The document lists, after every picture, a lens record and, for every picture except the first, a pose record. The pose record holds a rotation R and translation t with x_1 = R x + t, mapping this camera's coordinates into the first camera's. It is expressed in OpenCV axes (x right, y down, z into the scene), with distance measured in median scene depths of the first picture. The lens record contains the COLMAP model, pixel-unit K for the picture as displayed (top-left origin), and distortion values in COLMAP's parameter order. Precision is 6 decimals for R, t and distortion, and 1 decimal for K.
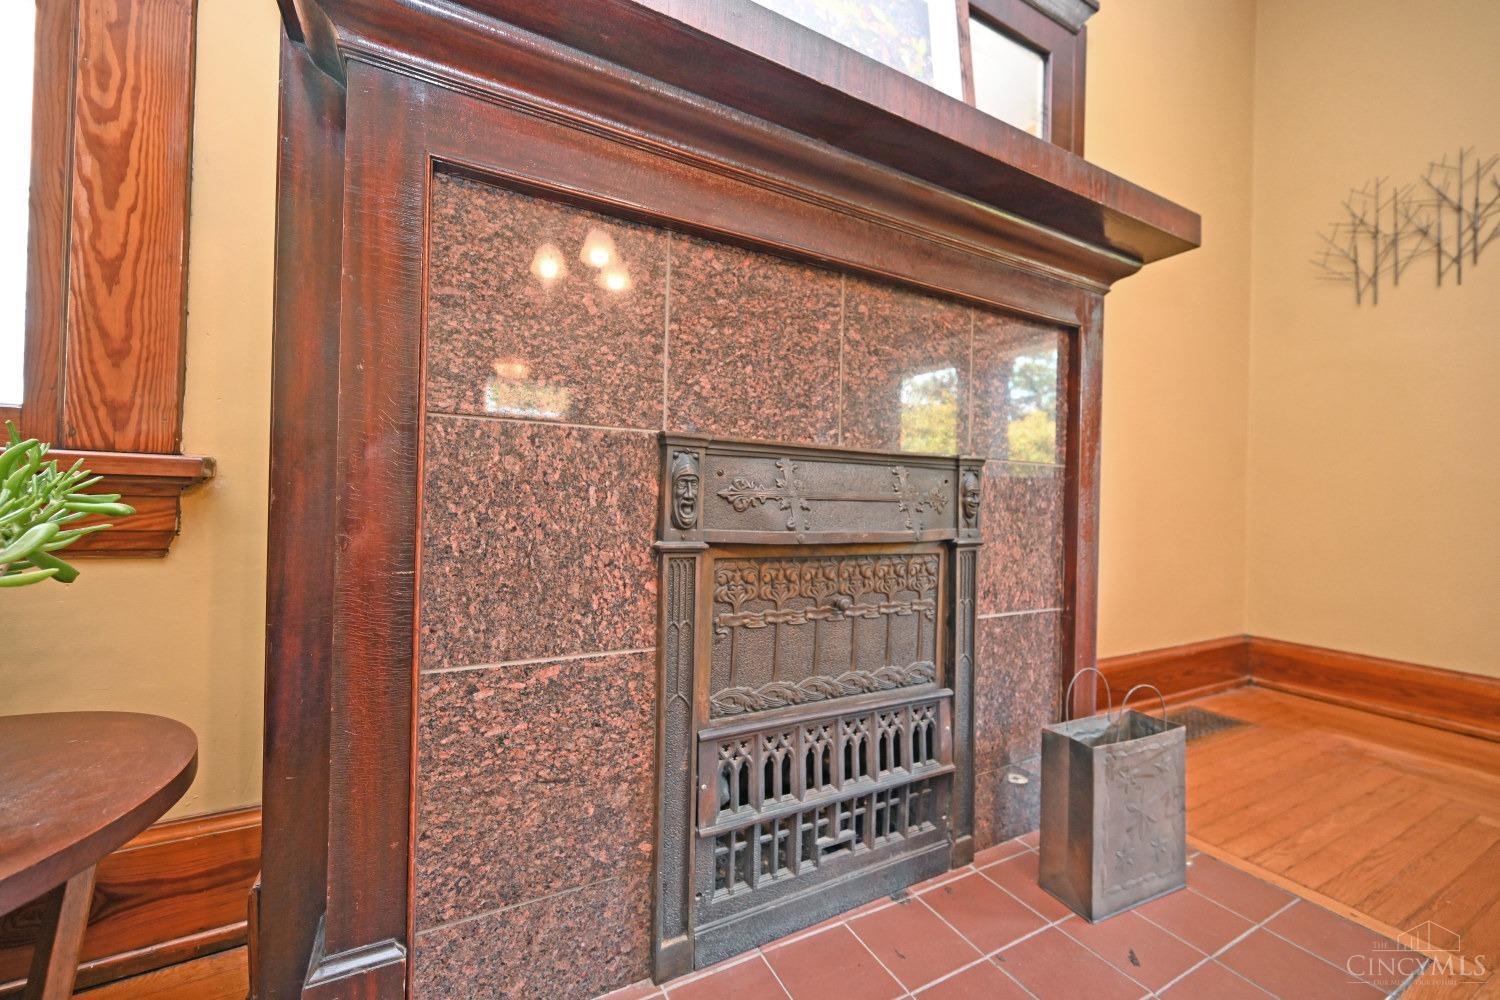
lens RADIAL K [[586.4, 0, 750.0], [0, 586.4, 500.0], [0, 0, 1]] dist [-0.001653, 0.000093]
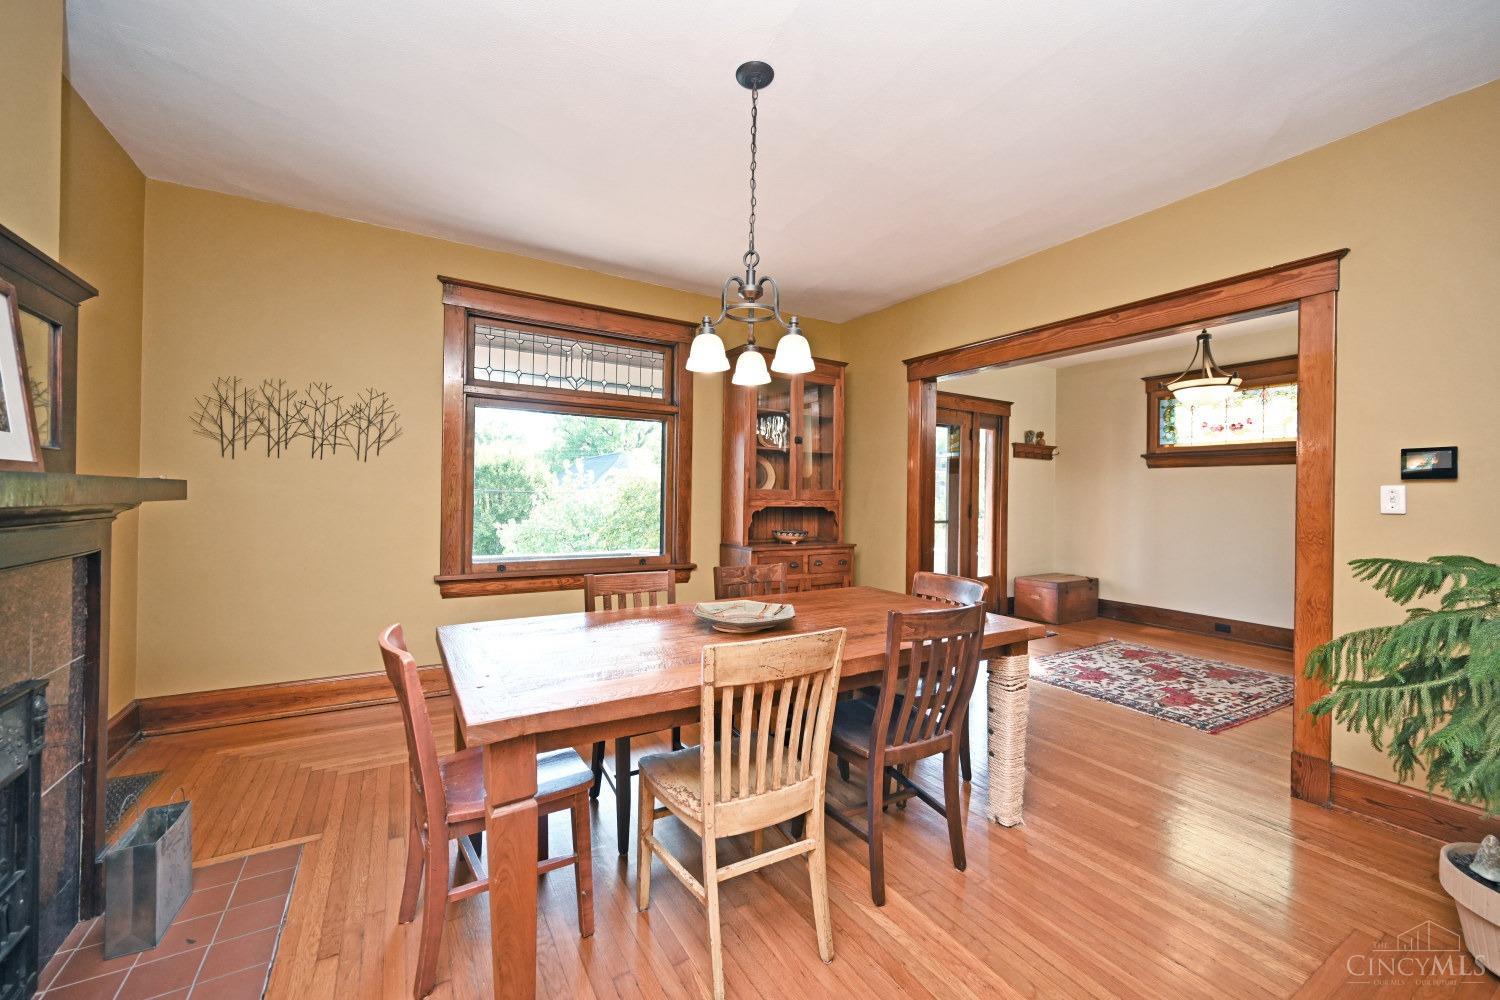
lens RADIAL K [[586.4, 0, 750.0], [0, 586.4, 500.0], [0, 0, 1]] dist [-0.001653, 0.000093]
pose [[-0.052340, -0.020520, 0.998418, -0.552092], [-0.020336, 0.999603, 0.019478, -0.297434], [-0.998422, -0.019284, -0.052736, -0.277601]]
